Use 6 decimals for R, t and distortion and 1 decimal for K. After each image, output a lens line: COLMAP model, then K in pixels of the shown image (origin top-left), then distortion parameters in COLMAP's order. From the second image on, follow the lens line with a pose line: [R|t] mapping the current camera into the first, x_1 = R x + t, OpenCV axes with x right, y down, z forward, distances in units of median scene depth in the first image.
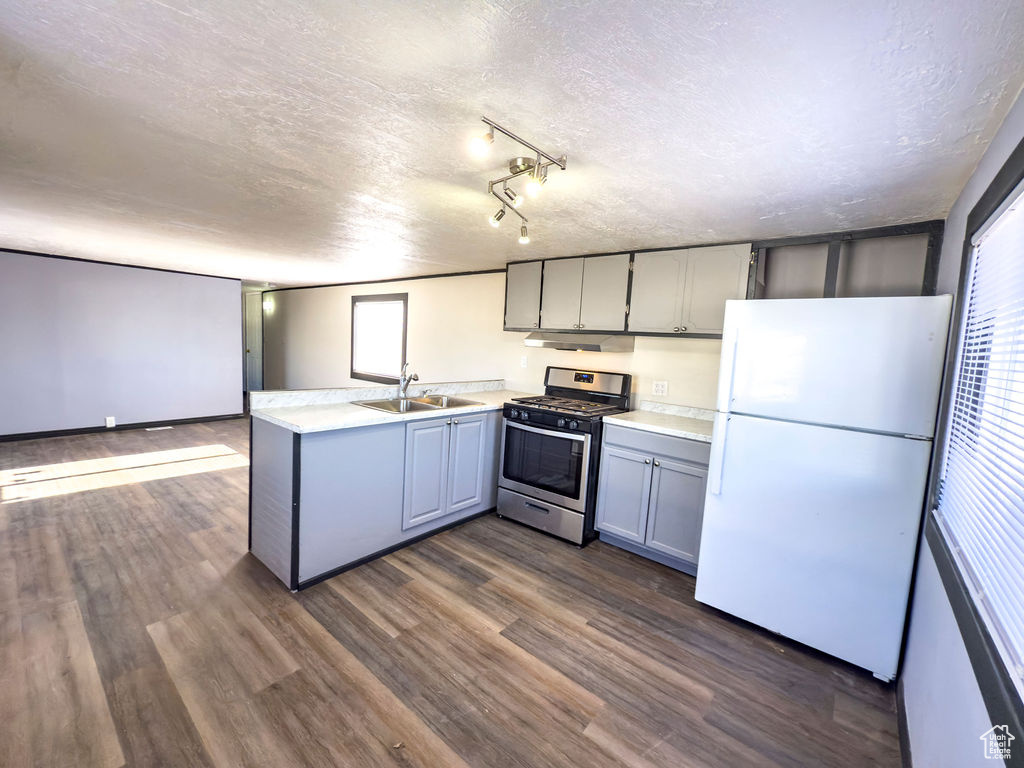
lens RADIAL K [[422.0, 0, 543.5], [0, 422.0, 383.6], [0, 0, 1]] dist [-0.000819, 0.000010]
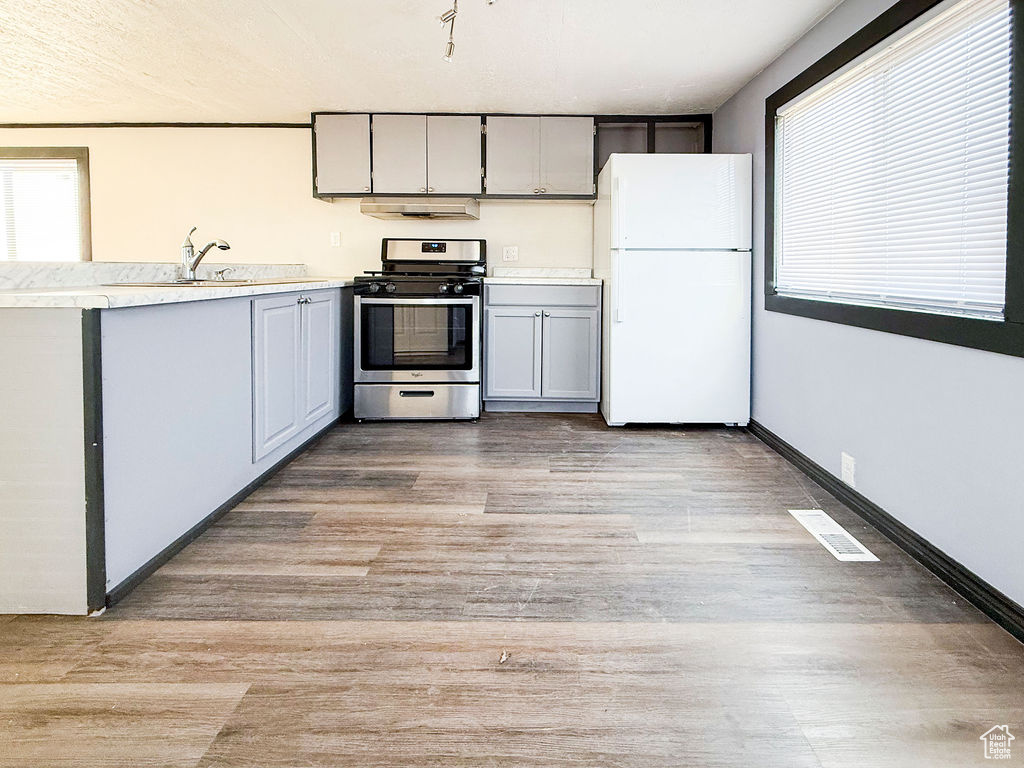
lens RADIAL K [[425.1, 0, 548.4], [0, 425.1, 277.4], [0, 0, 1]] dist [-0.000860, -0.000047]
pose [[0.788217, -0.073832, 0.610953, -0.390365], [0.099986, 0.994950, -0.008759, 0.118193], [-0.607221, 0.067991, 0.791619, 0.180355]]
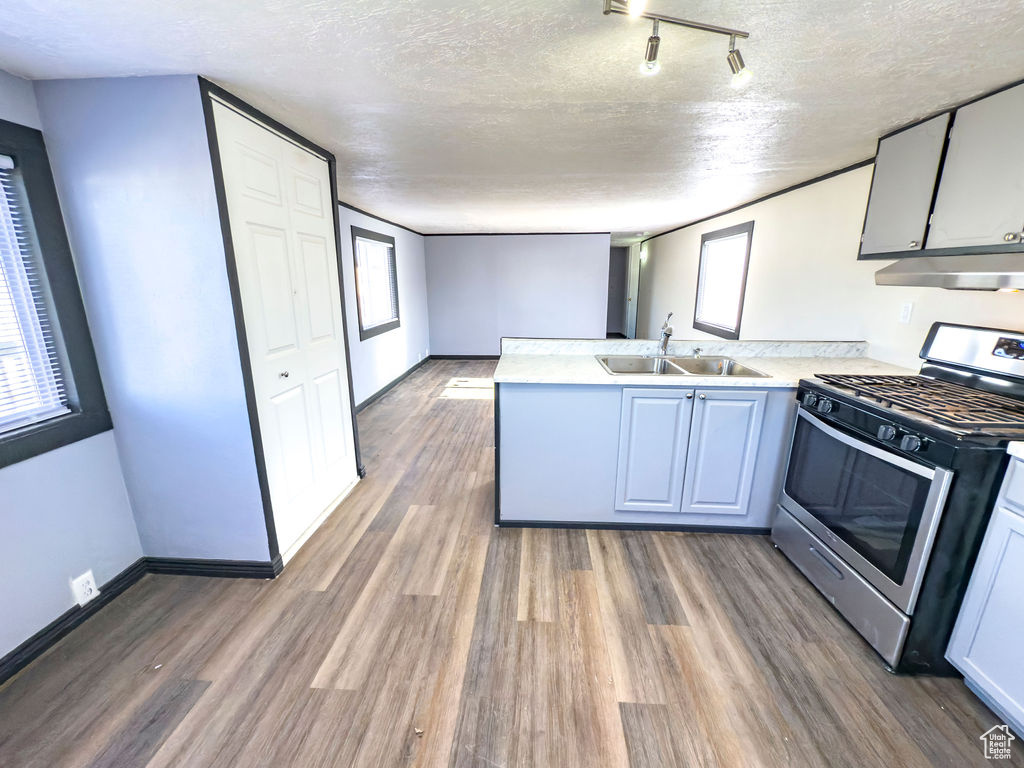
lens RADIAL K [[427.7, 0, 512.0], [0, 427.7, 384.0], [0, 0, 1]] dist [0.000248, -0.000022]
pose [[0.562715, 0.147861, -0.813320, 0.239712], [-0.048804, 0.988099, 0.145869, -0.024828], [0.825209, -0.042389, 0.563234, 0.380926]]
